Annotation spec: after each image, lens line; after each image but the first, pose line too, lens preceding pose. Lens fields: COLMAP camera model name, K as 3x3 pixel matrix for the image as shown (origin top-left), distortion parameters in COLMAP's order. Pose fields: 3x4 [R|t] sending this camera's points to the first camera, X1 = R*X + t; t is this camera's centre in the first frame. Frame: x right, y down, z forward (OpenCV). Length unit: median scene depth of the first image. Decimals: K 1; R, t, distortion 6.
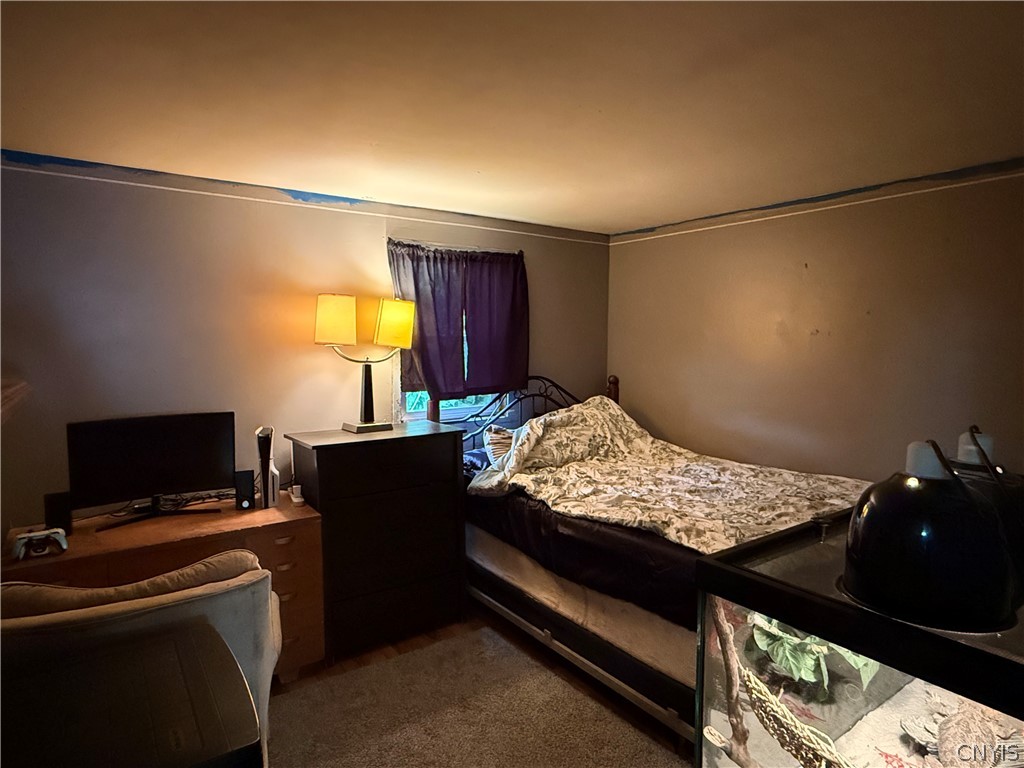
lens RADIAL K [[592.6, 0, 512.0], [0, 592.6, 384.0], [0, 0, 1]] dist [0.003361, 0.000331]
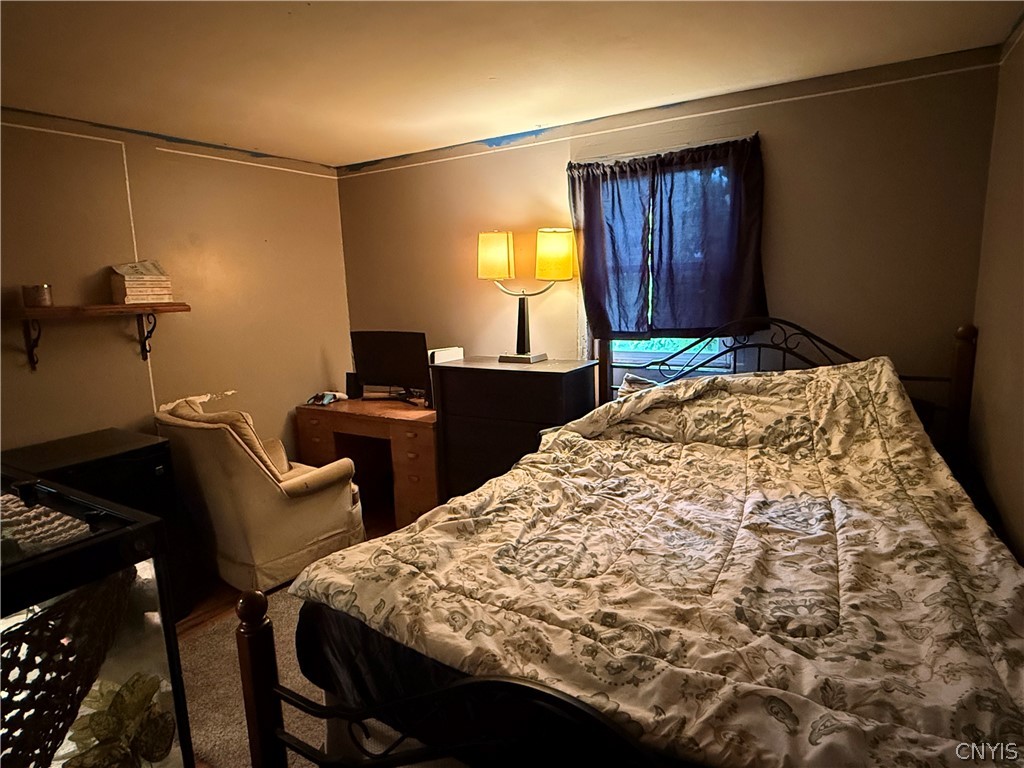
lens RADIAL K [[592.6, 0, 512.0], [0, 592.6, 384.0], [0, 0, 1]] dist [0.003361, 0.000331]
pose [[0.387343, 0.142750, -0.910817, 0.646094], [-0.039159, 0.989596, 0.138443, -0.024094], [0.921104, -0.017958, 0.388903, 0.531948]]
